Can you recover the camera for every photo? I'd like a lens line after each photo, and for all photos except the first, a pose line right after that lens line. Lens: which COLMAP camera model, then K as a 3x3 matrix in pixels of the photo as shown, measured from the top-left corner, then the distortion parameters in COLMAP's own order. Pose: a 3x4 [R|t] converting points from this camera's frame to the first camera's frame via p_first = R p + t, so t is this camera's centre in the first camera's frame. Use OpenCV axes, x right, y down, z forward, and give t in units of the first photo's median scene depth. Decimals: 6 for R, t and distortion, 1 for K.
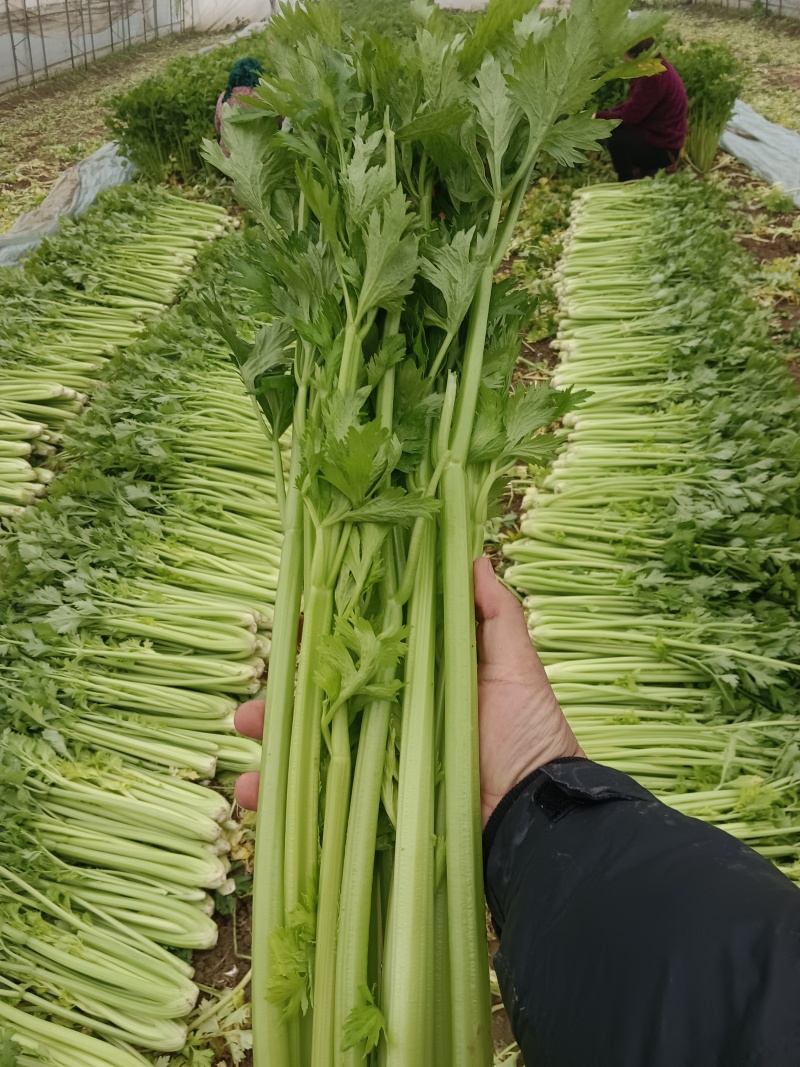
lens RADIAL K [[747.5, 0, 400.0], [0, 747.5, 533.5], [0, 0, 1]] dist [-0.040051, -0.001443]
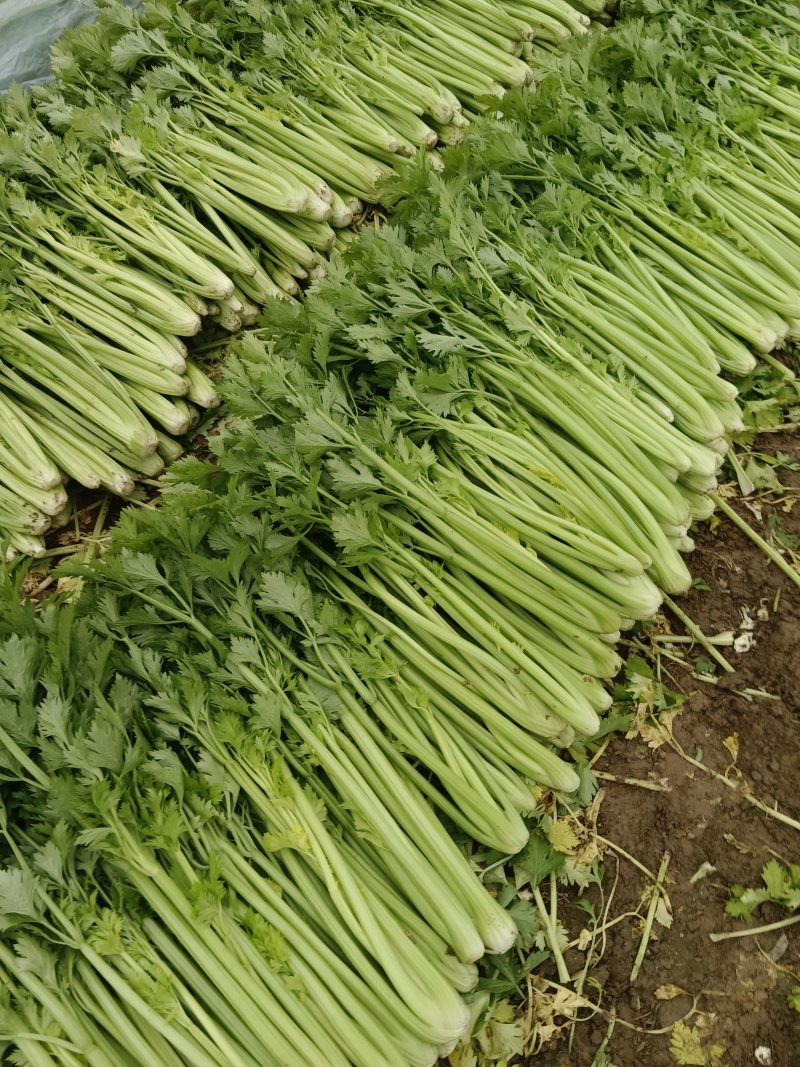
lens RADIAL K [[747.5, 0, 400.0], [0, 747.5, 533.5], [0, 0, 1]] dist [-0.040051, -0.001443]
pose [[0.840709, 0.474413, -0.261037, -0.165561], [-0.330572, 0.831484, 0.446494, -0.282371], [0.428871, -0.289080, 0.855864, 0.566344]]
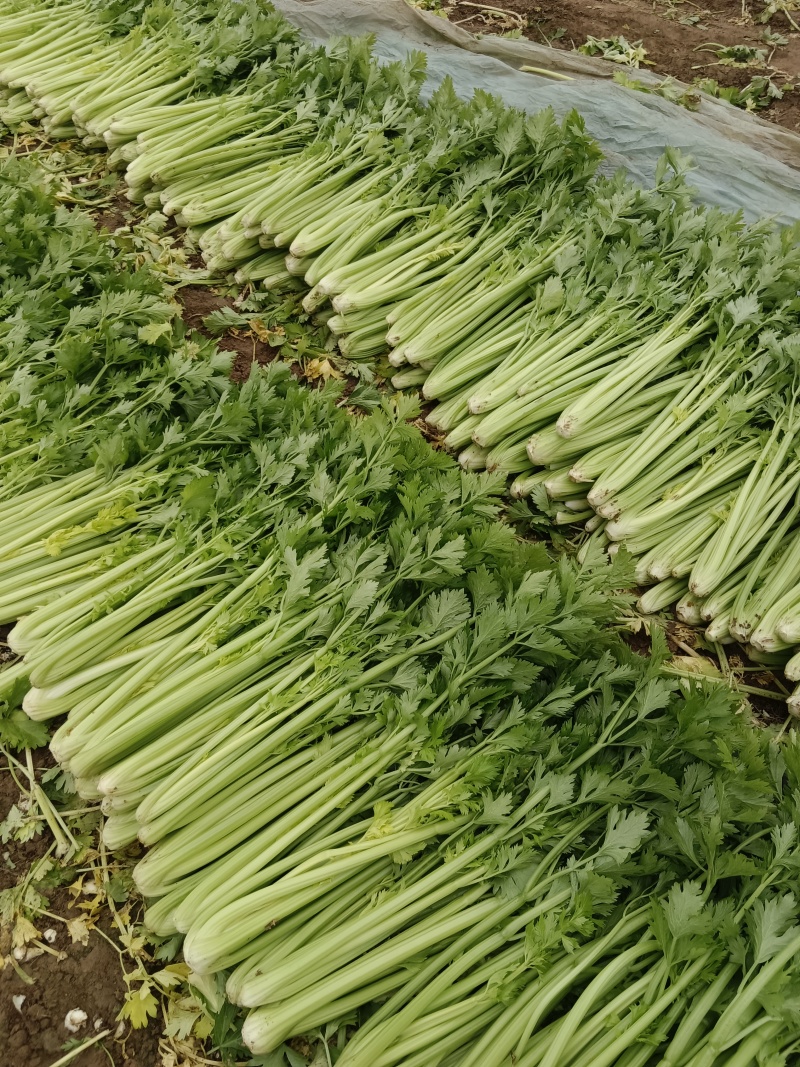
lens RADIAL K [[747.5, 0, 400.0], [0, 747.5, 533.5], [0, 0, 1]] dist [-0.040051, -0.001443]
pose [[-0.710628, 0.561517, -0.423918, -0.159743], [-0.362419, 0.224287, 0.904625, -0.377724], [0.603042, 0.796489, 0.044119, 0.678363]]
